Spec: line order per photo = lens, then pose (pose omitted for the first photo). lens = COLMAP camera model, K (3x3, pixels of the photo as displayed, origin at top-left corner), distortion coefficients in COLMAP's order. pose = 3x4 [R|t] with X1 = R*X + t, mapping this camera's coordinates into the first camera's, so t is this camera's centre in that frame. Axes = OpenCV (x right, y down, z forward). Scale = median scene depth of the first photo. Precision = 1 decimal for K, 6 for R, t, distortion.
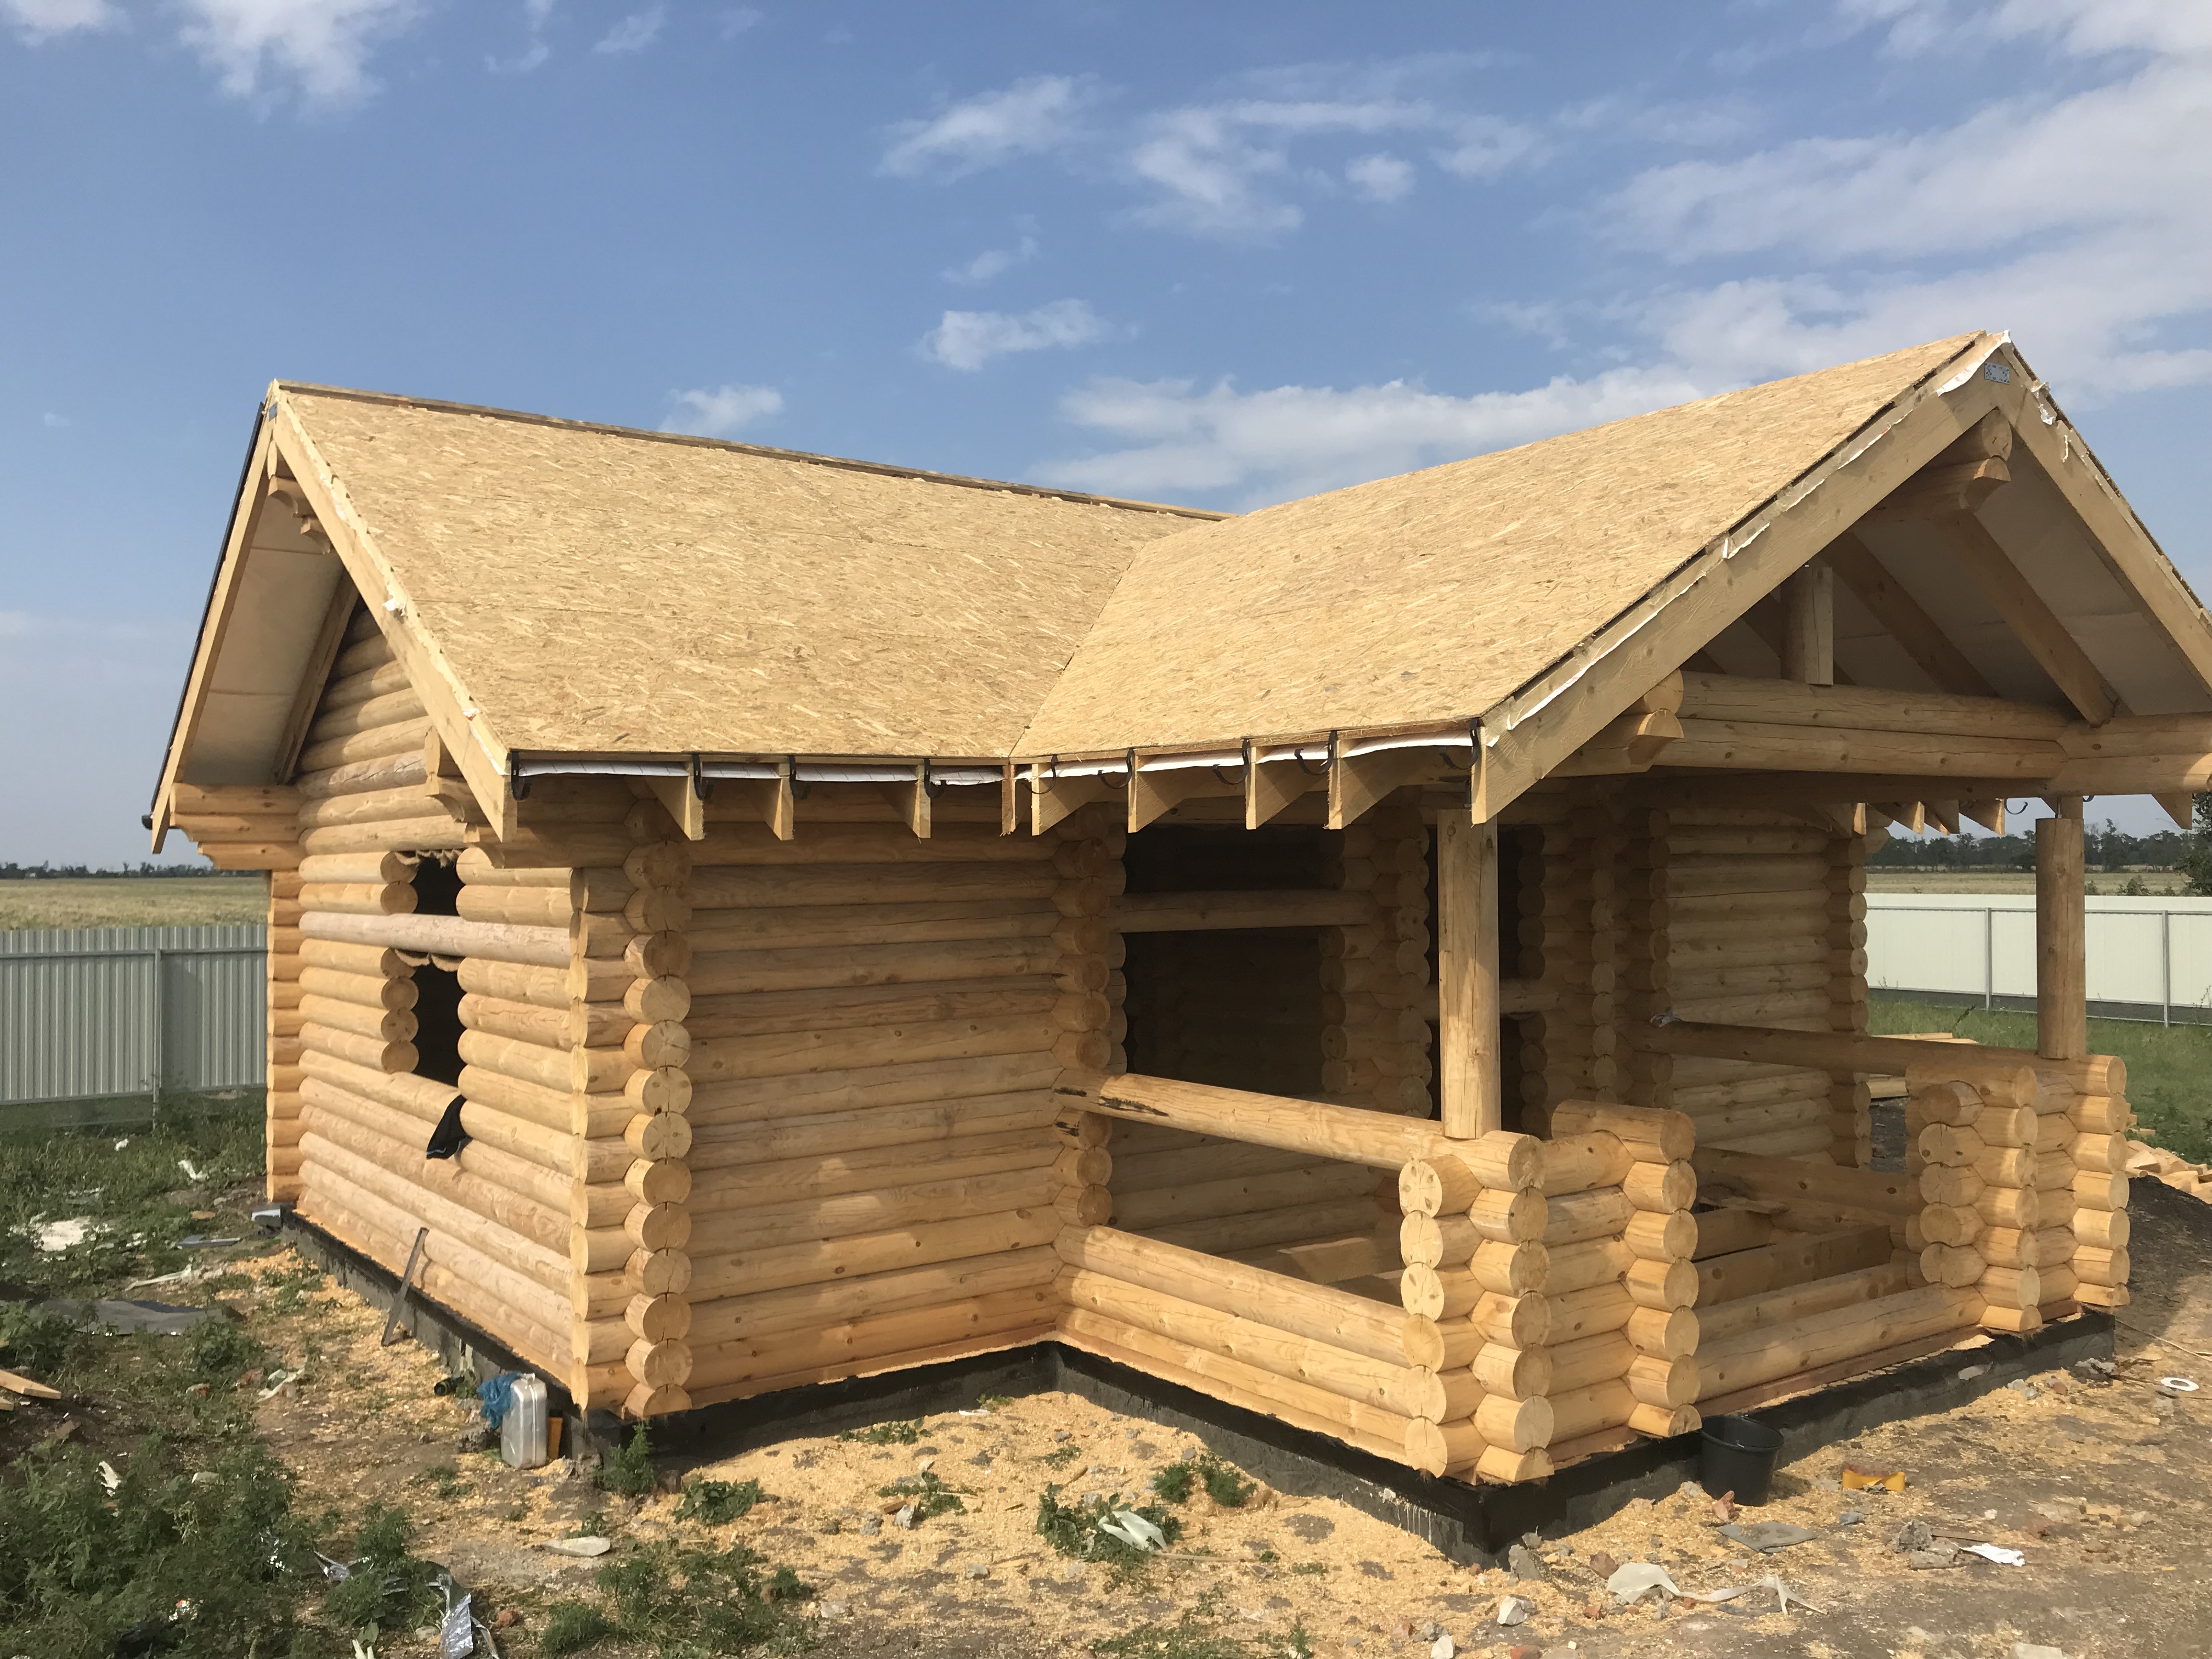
lens RADIAL K [[1838.5, 0, 1113.1], [0, 1838.5, 844.1], [0, 0, 1]] dist [0.021649, -0.042173]
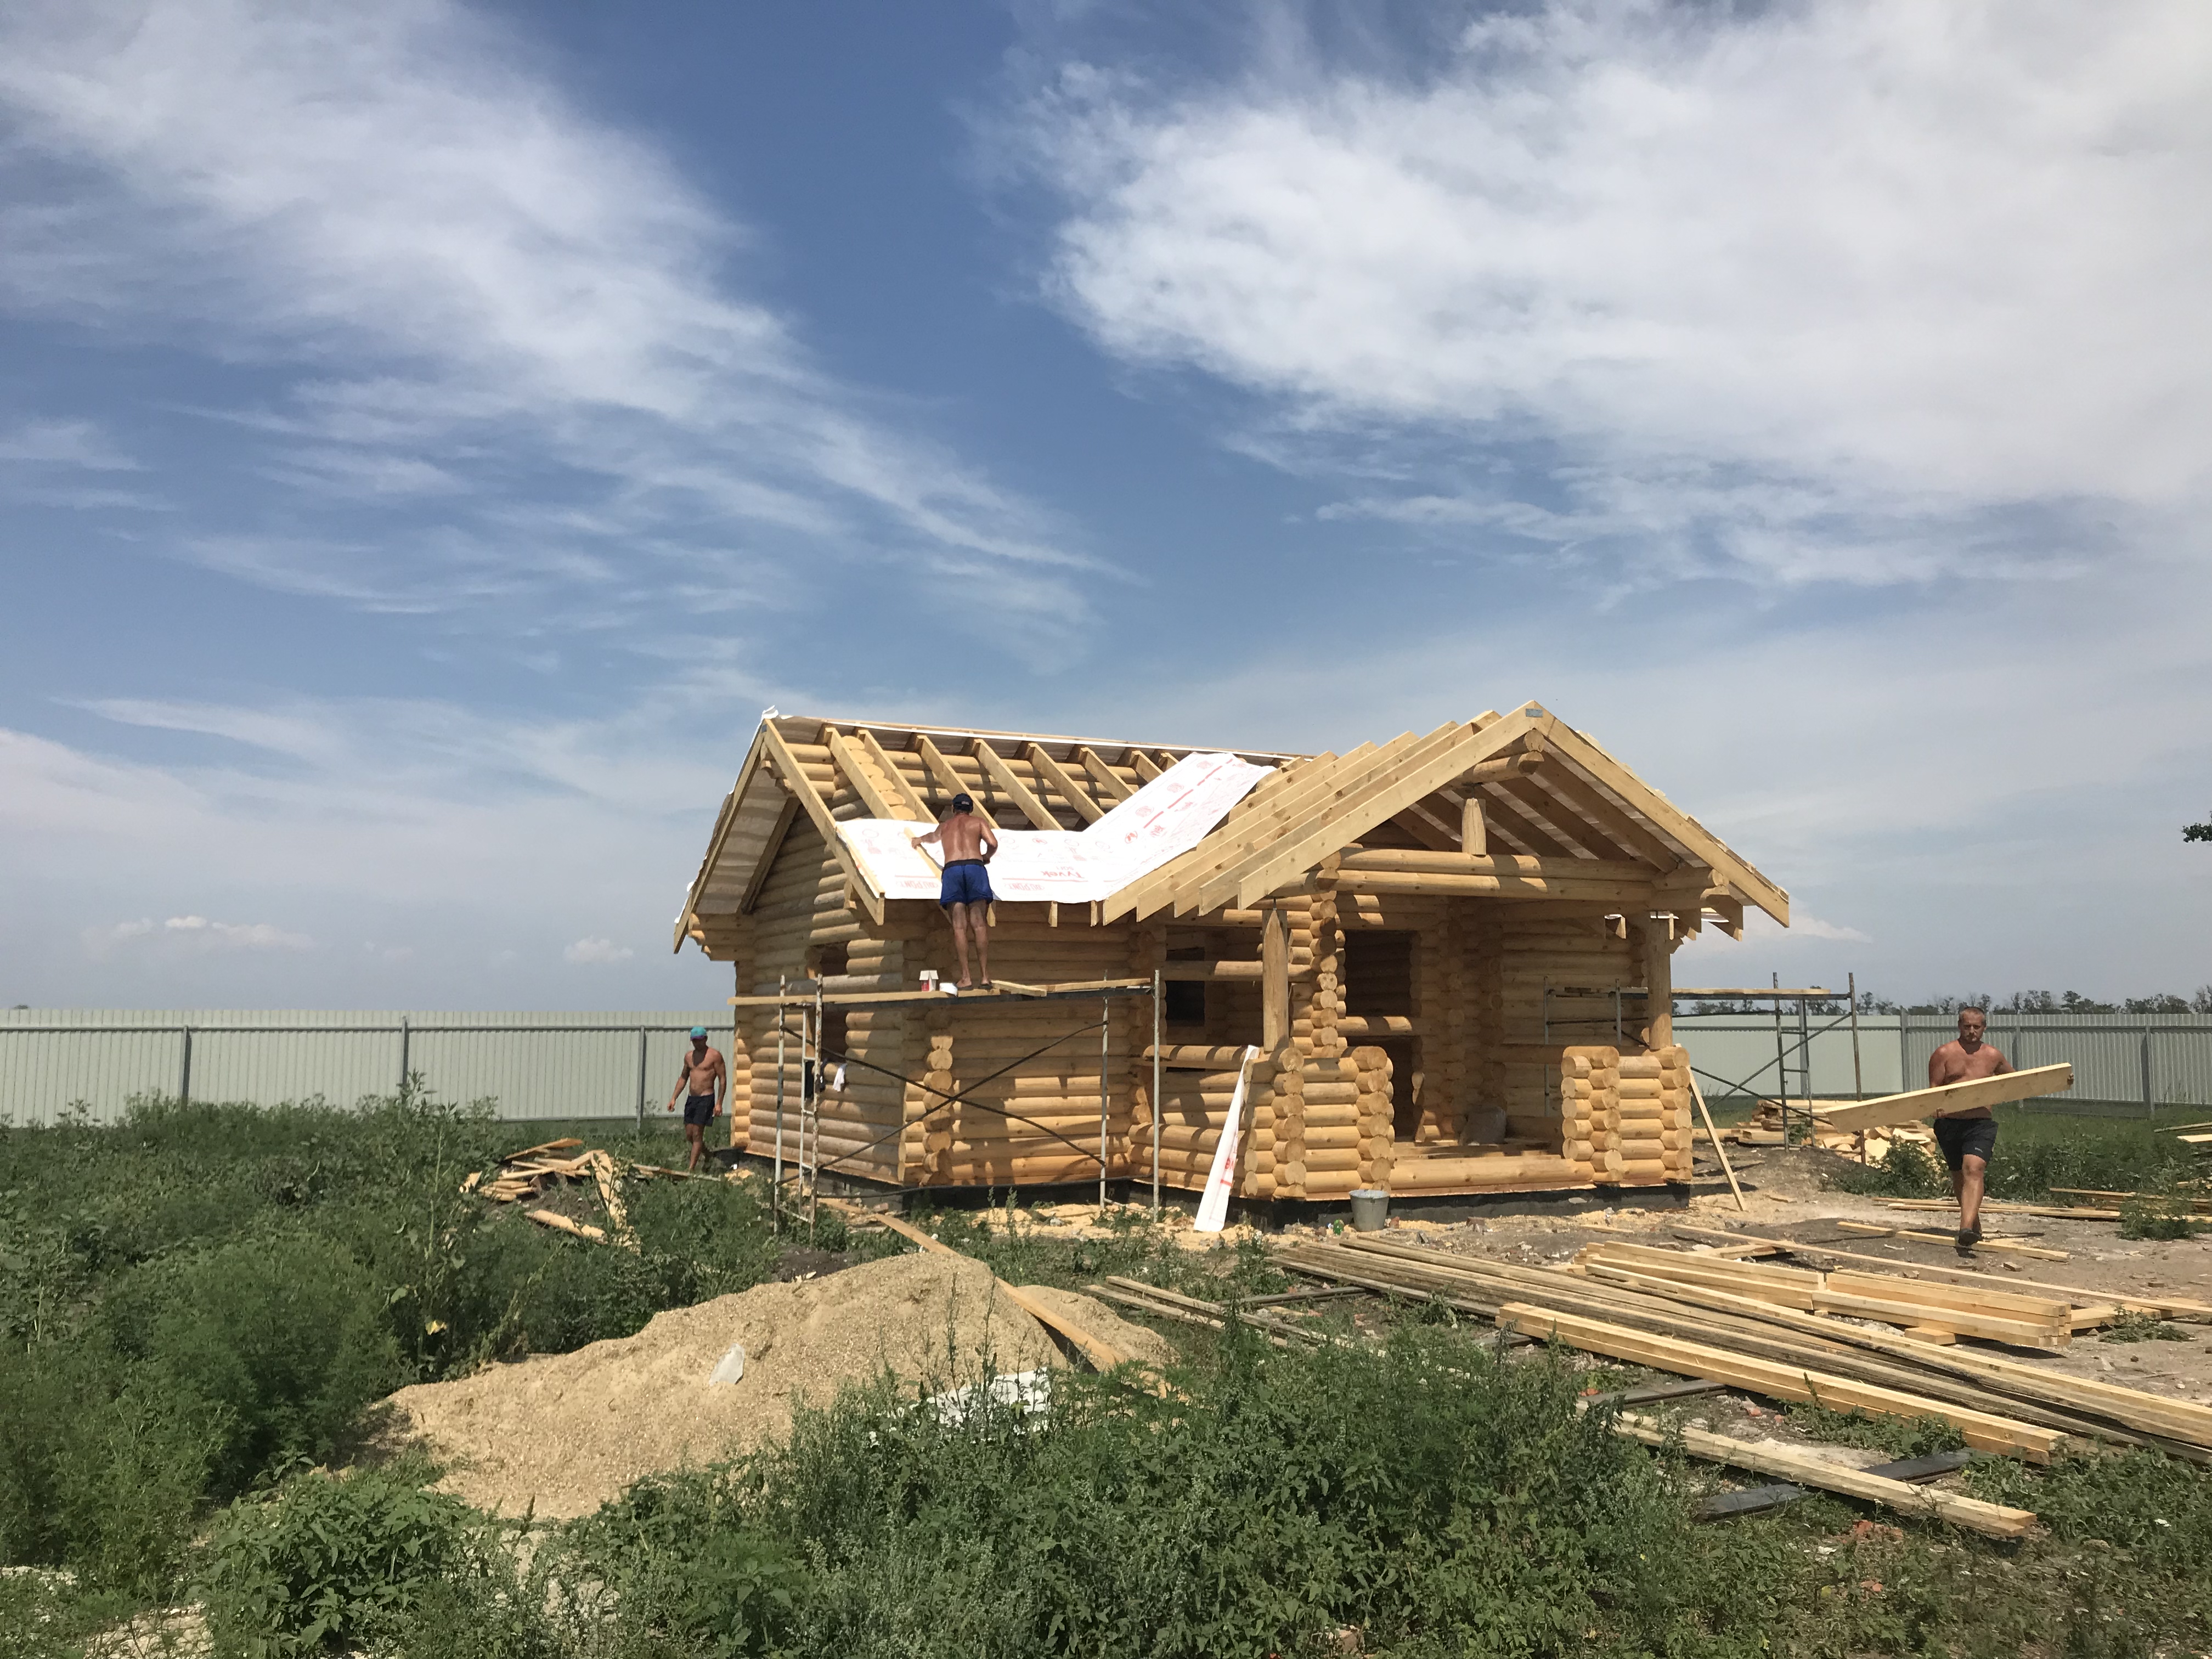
lens RADIAL K [[1838.5, 0, 1124.1], [0, 1838.5, 766.2], [0, 0, 1]] dist [0.021649, -0.042173]
pose [[0.987307, -0.015916, -0.158021, 0.305790], [-0.004377, 0.991861, -0.127250, 0.078425], [0.158760, 0.126326, 0.979202, -1.090907]]
